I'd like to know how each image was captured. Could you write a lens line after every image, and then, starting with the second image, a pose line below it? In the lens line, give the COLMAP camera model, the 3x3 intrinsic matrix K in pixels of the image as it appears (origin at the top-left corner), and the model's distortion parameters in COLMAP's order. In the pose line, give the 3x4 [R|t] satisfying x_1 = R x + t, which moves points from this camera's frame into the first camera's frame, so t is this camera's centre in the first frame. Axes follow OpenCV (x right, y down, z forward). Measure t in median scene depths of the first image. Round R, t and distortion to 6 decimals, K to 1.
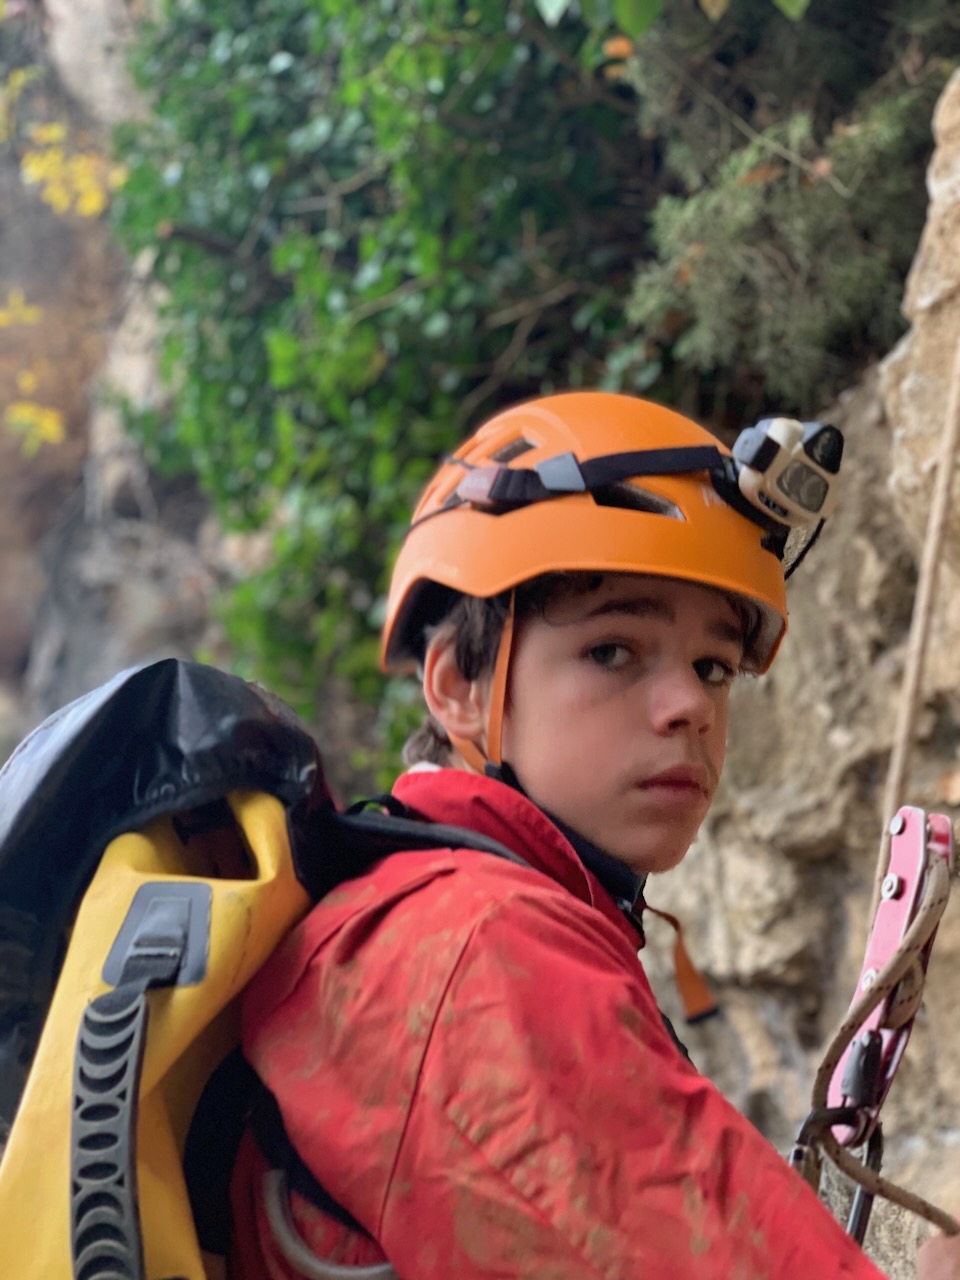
lens RADIAL K [[1935.6, 0, 459.1], [0, 1935.6, 612.6], [0, 0, 1]] dist [0.131636, -0.577875]
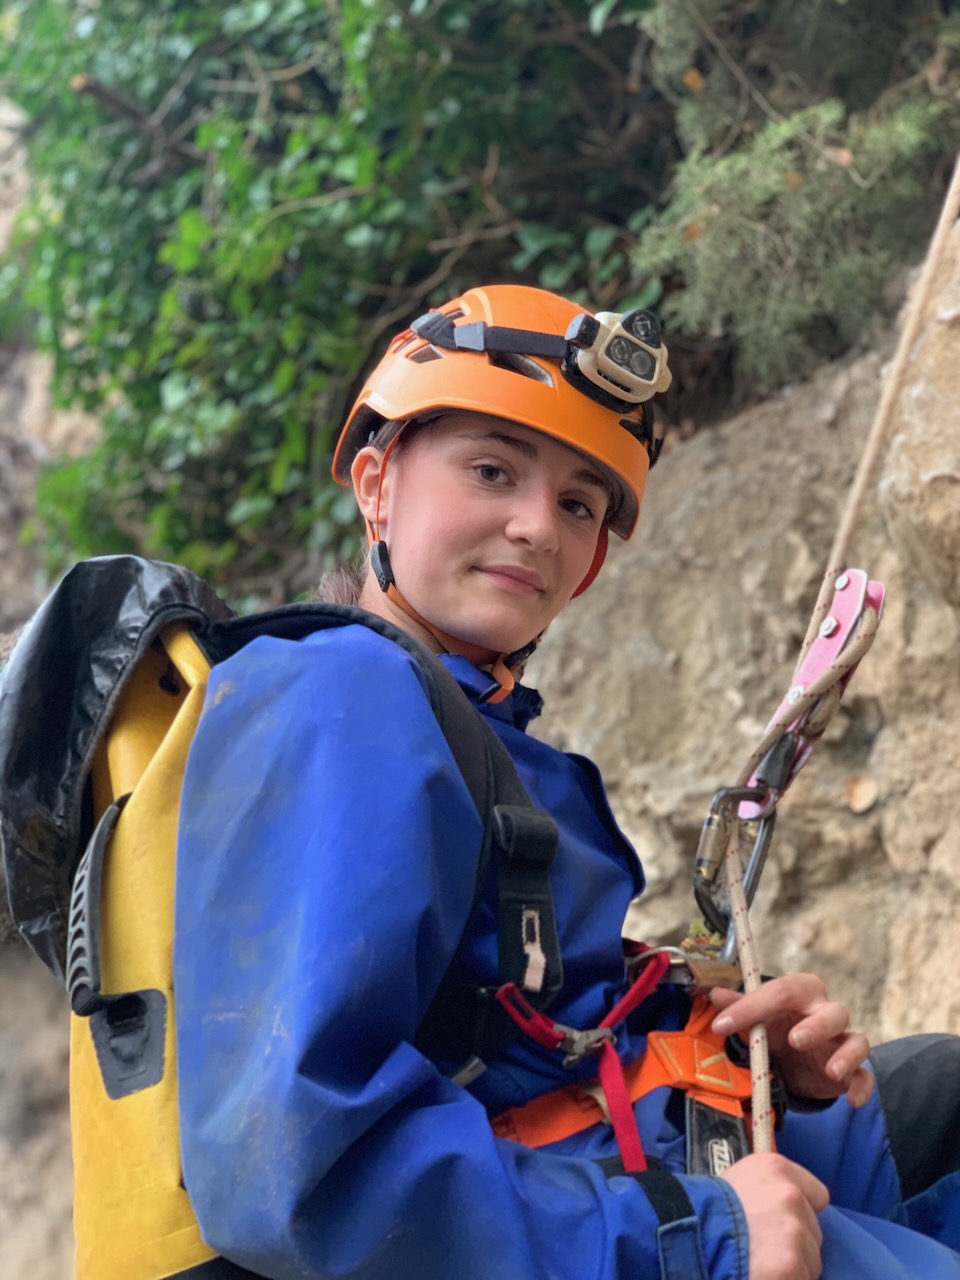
lens RADIAL K [[1935.6, 0, 459.1], [0, 1935.6, 612.6], [0, 0, 1]] dist [0.131636, -0.577875]
pose [[0.974119, 0.166344, 0.153040, -0.106513], [-0.171145, 0.985069, 0.018657, 0.012659], [-0.147651, -0.044366, 0.988044, 0.037478]]
